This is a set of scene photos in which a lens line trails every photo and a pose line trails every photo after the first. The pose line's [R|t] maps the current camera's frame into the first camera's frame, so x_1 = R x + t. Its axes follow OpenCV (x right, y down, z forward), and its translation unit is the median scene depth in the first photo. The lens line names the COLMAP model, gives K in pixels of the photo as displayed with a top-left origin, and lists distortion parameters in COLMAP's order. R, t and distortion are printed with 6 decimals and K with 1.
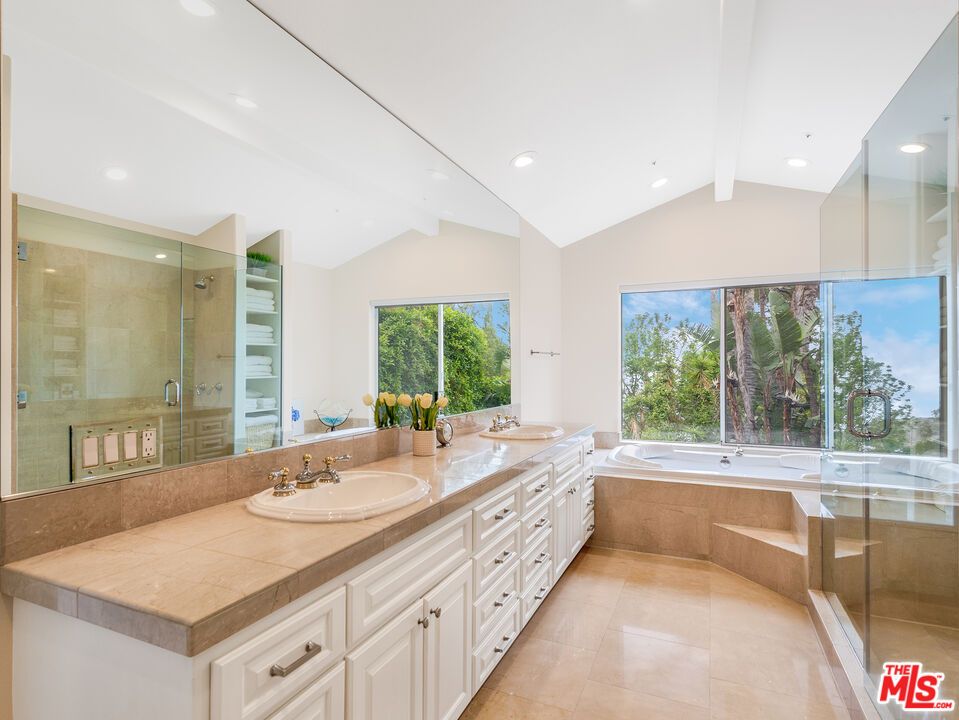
lens RADIAL K [[523.2, 0, 474.2], [0, 523.2, 366.4], [0, 0, 1]] dist [0.002446, 0.002874]
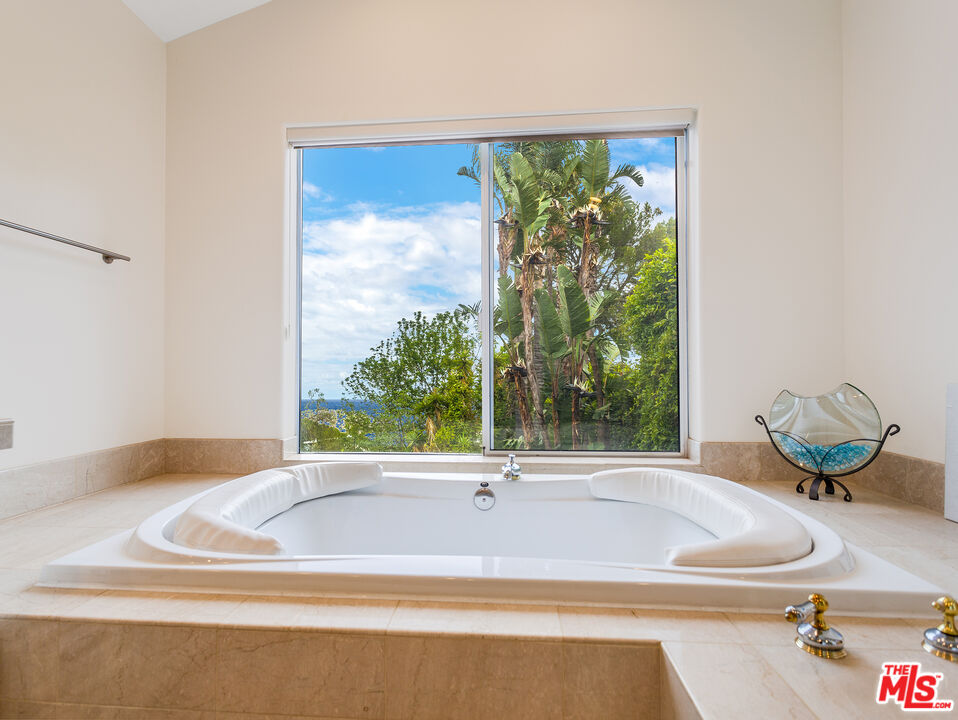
lens RADIAL K [[522.6, 0, 477.1], [0, 522.6, 360.2], [0, 0, 1]] dist [0.002446, 0.002874]
pose [[0.933914, 0.006294, 0.357442, 0.114571], [-0.000446, 0.999865, -0.016439, 0.027078], [-0.357497, 0.015193, 0.933791, 0.213332]]
